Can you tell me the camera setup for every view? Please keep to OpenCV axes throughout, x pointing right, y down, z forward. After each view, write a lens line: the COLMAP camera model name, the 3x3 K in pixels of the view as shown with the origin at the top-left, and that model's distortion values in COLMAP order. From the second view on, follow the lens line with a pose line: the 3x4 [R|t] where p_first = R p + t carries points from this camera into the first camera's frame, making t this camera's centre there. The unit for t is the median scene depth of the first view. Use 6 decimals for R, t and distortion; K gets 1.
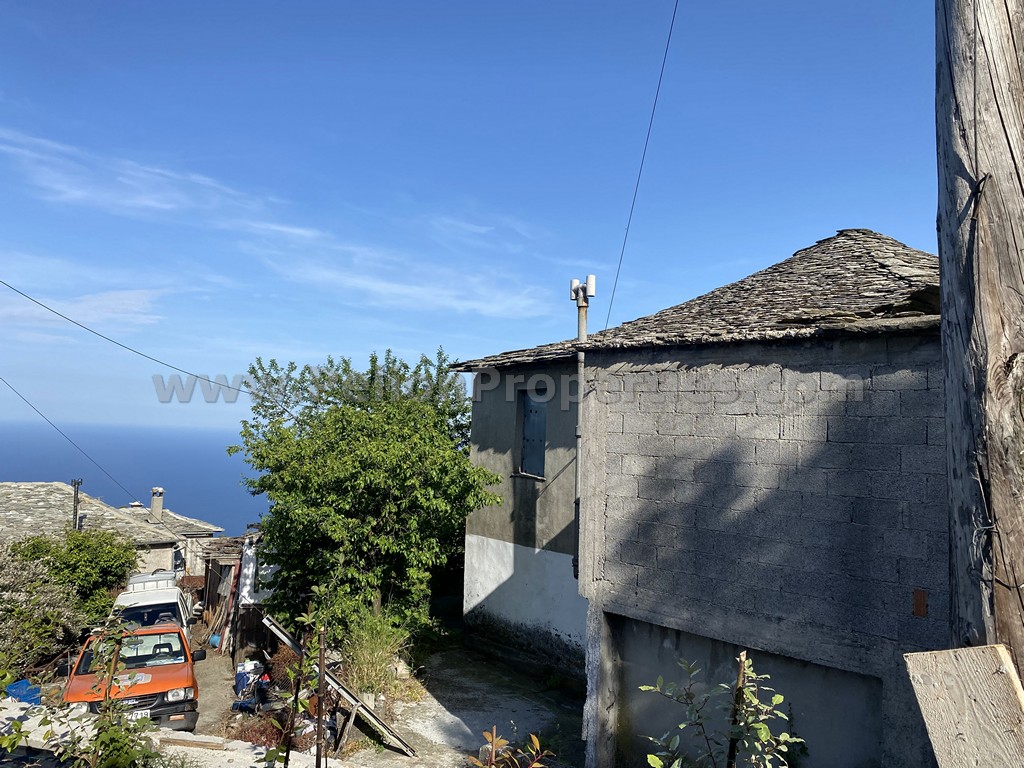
lens RADIAL K [[781.5, 0, 514.8], [0, 781.5, 381.1], [0, 0, 1]] dist [0.015123, -0.004401]
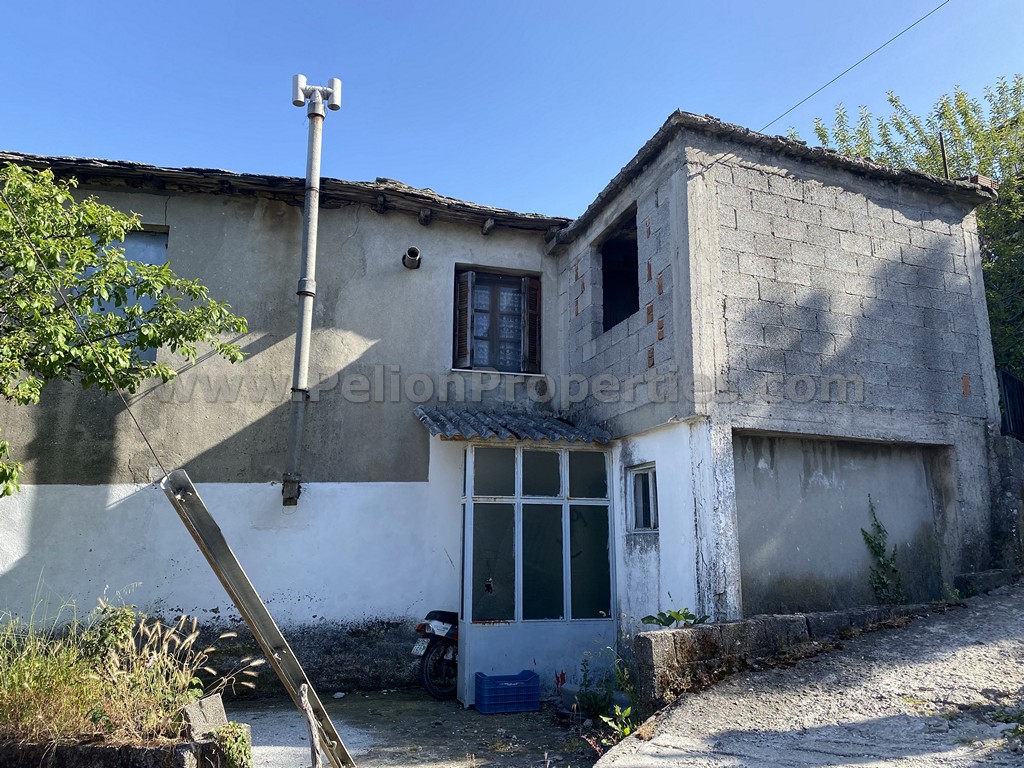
lens RADIAL K [[781.5, 0, 515.1], [0, 781.5, 387.6], [0, 0, 1]] dist [0.015123, -0.004401]
pose [[0.370344, 0.140023, 0.918280, -0.802005], [-0.046074, 0.990125, -0.132396, 0.402834], [-0.927751, 0.006723, 0.373139, 0.979031]]
